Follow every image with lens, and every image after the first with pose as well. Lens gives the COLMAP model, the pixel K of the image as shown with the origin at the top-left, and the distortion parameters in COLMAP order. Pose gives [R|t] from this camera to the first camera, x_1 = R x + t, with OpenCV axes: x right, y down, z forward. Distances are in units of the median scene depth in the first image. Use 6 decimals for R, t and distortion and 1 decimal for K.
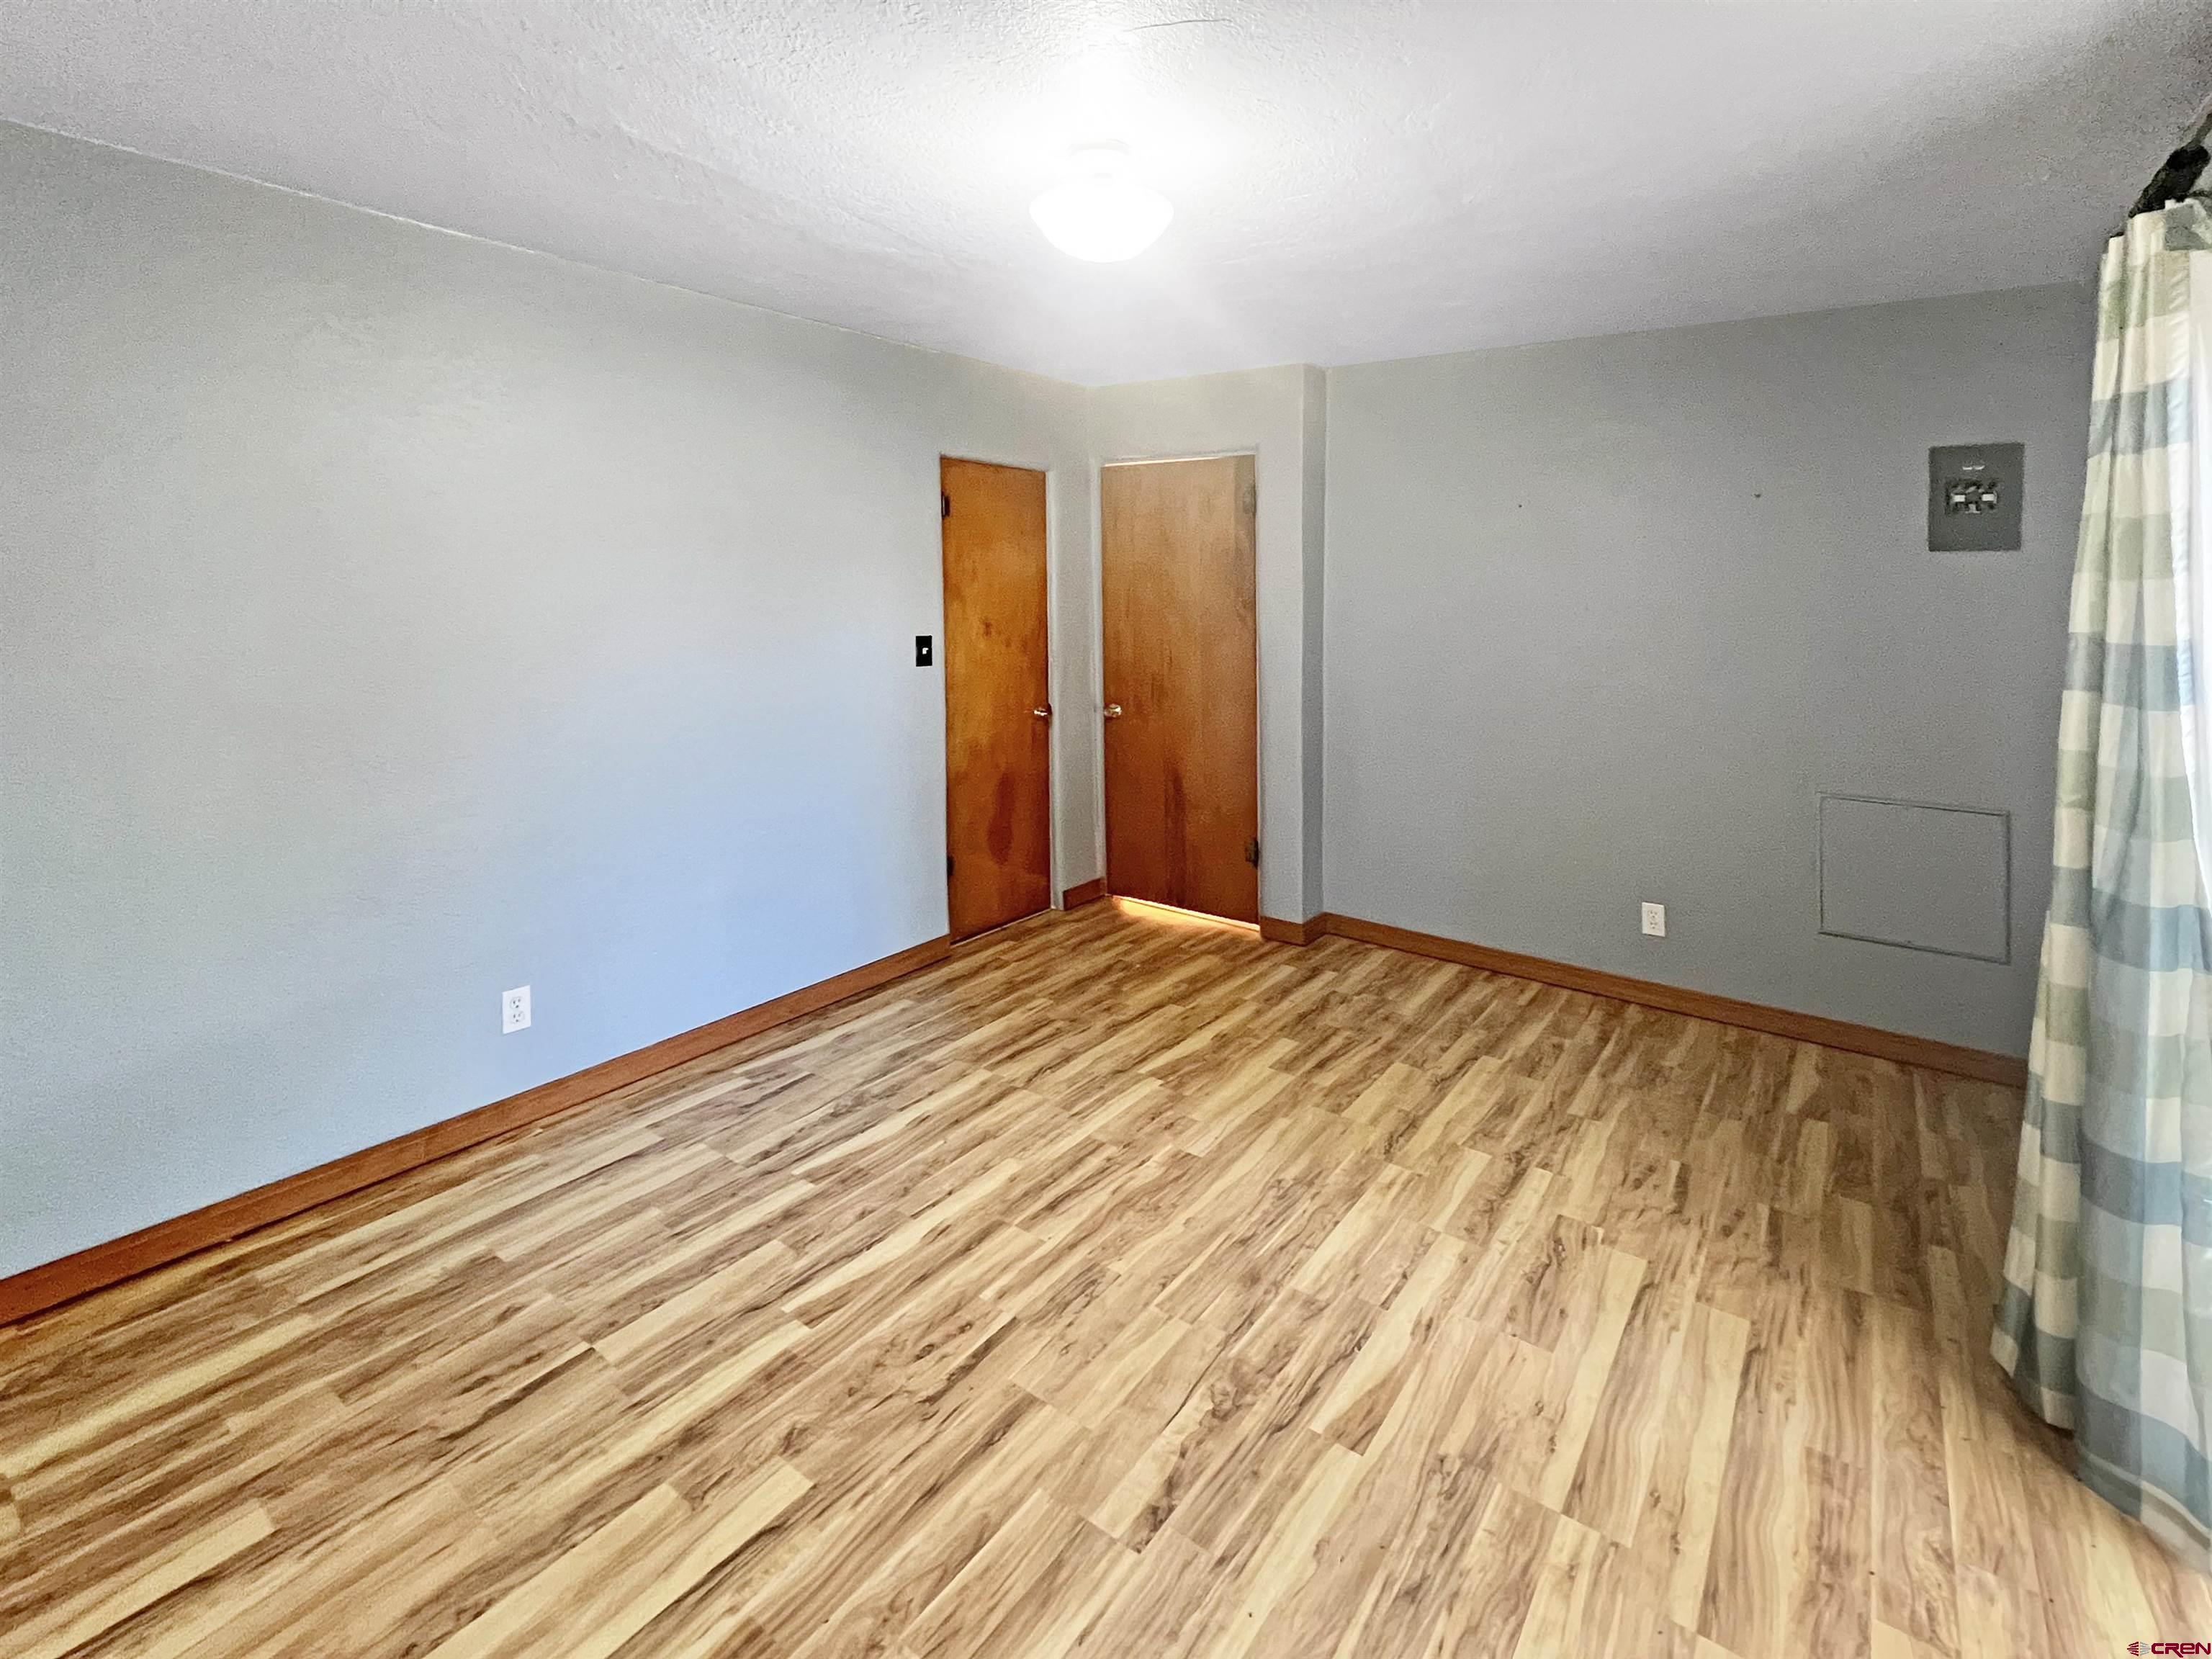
lens RADIAL K [[942.4, 0, 1101.1], [0, 942.4, 829.3], [0, 0, 1]] dist [0.004645, 0.000611]
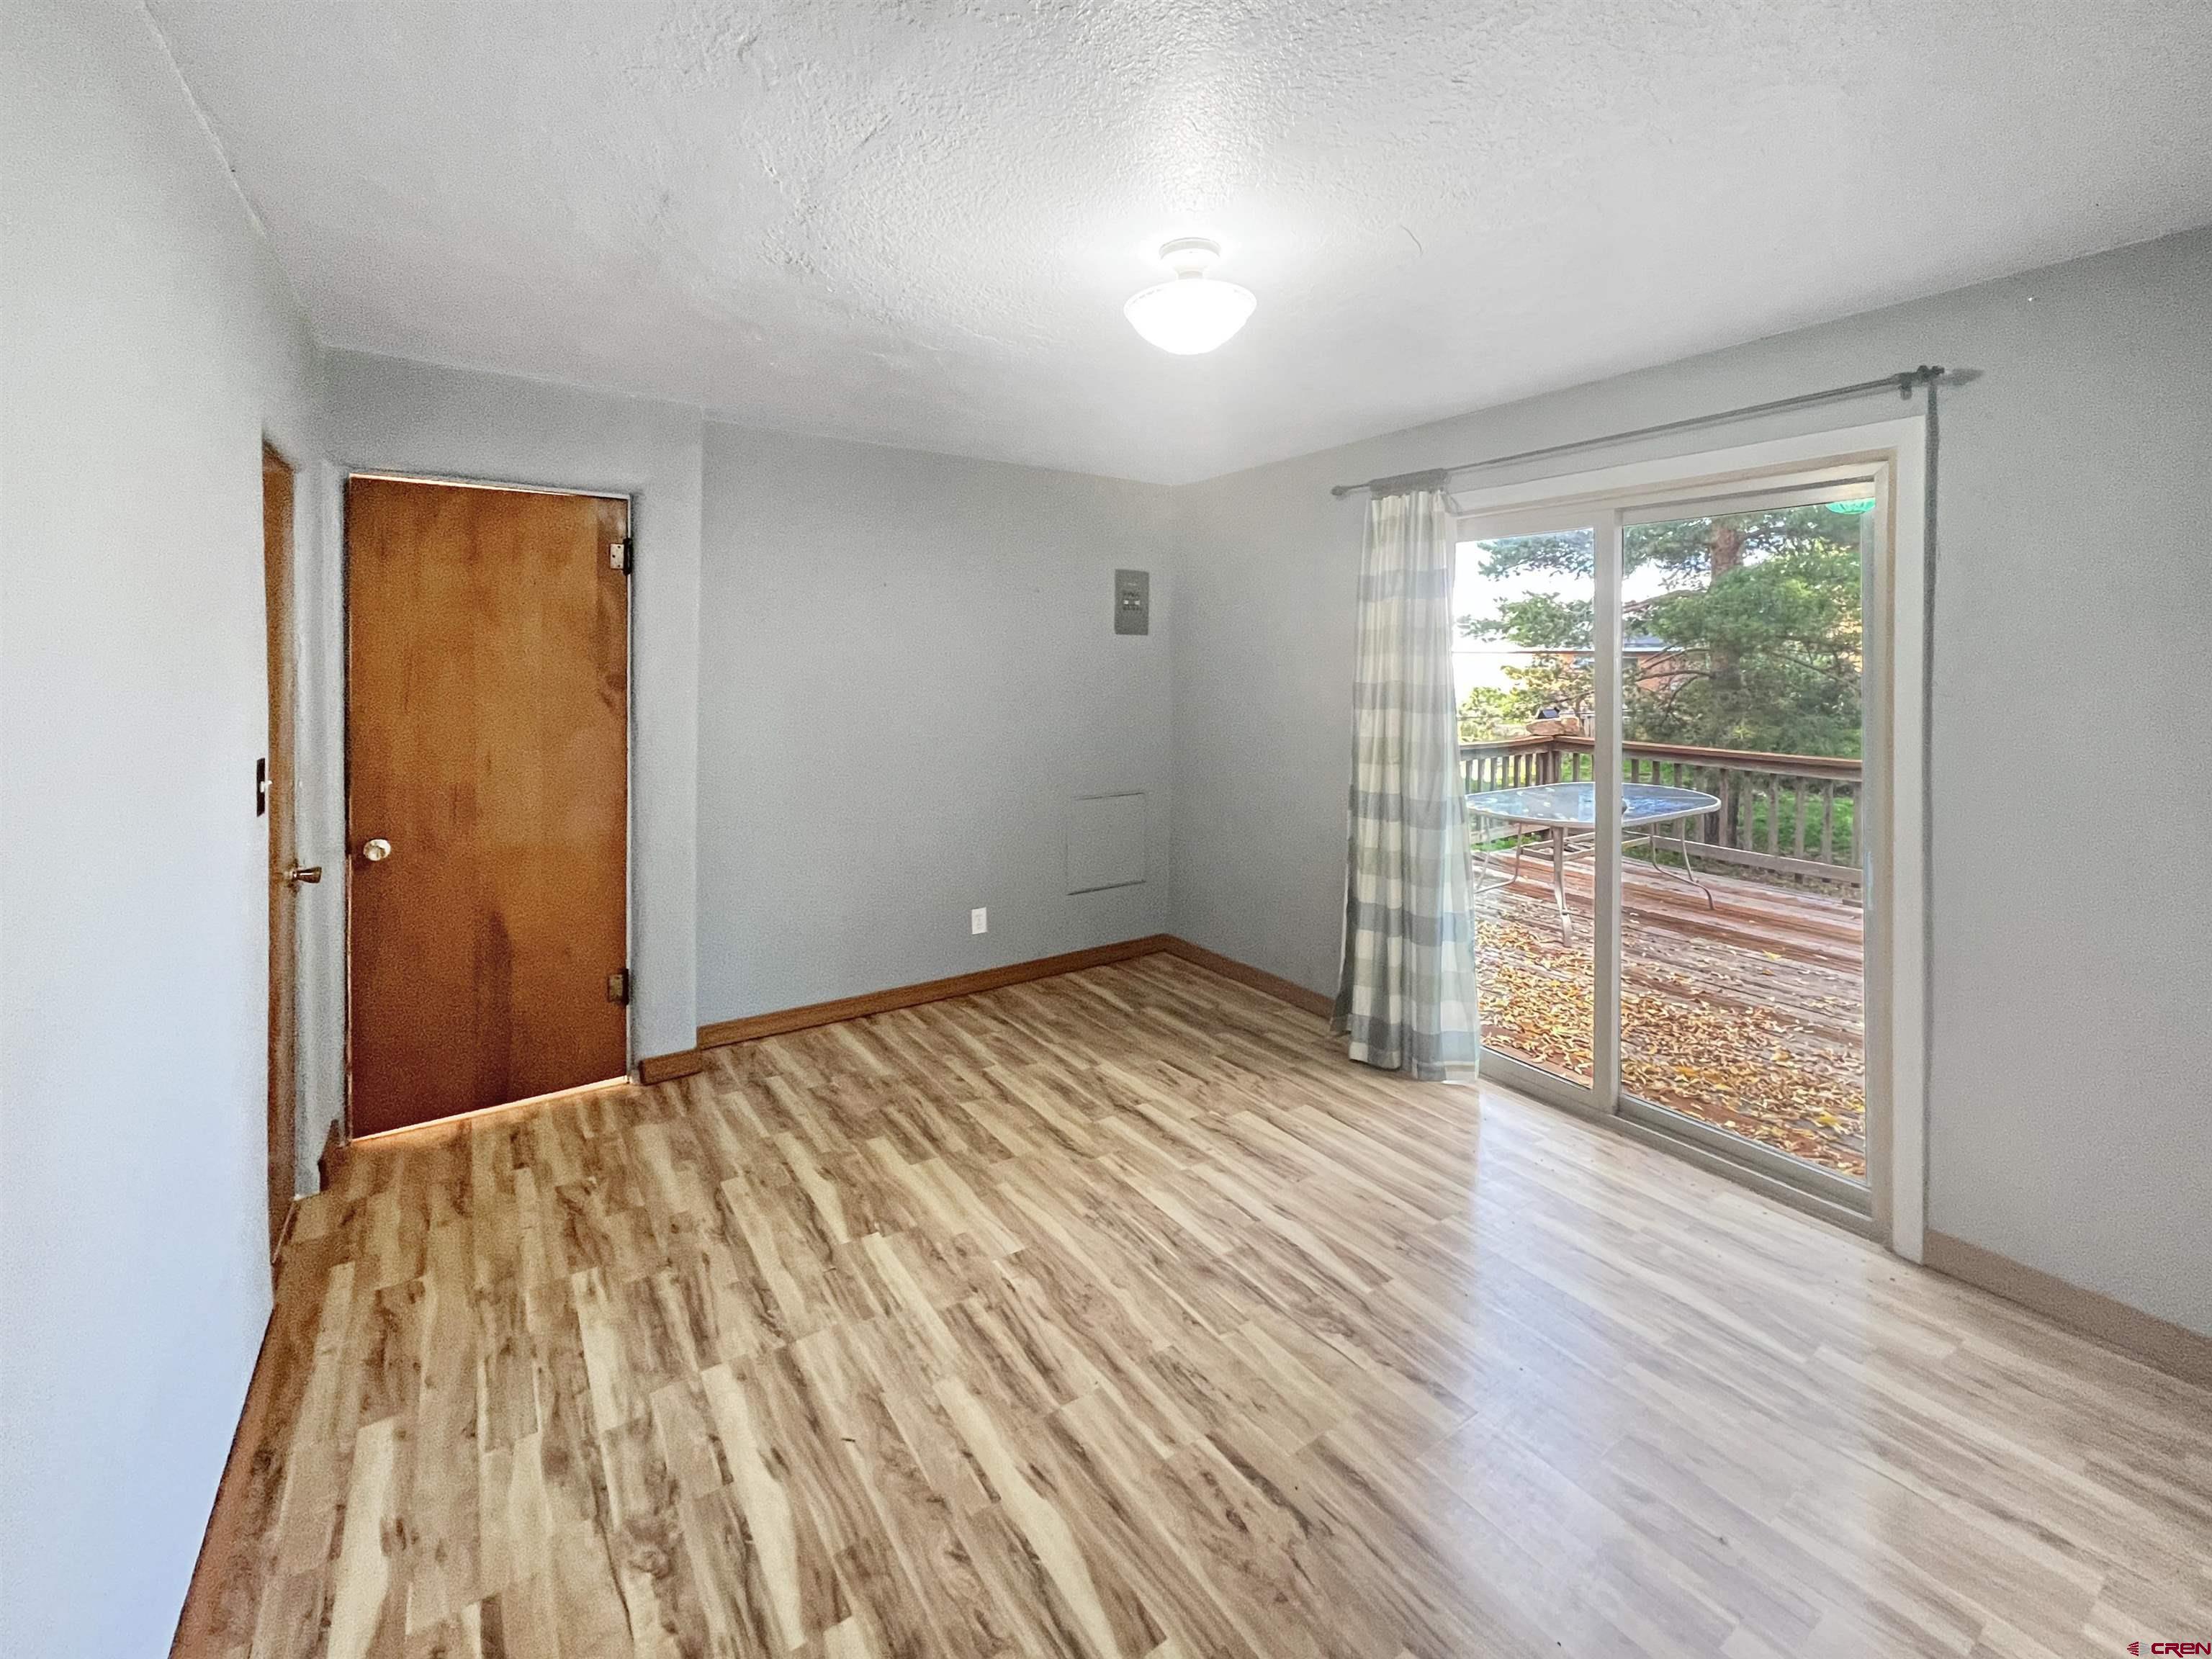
lens RADIAL K [[986.9, 0, 1092.0], [0, 986.9, 832.1], [0, 0, 1]] dist [0.002569, 0.000269]
pose [[0.337451, -0.170938, 0.925693, -0.816001], [0.235564, 0.967421, 0.092772, -0.153310], [-0.911393, 0.186754, 0.366724, 0.557653]]
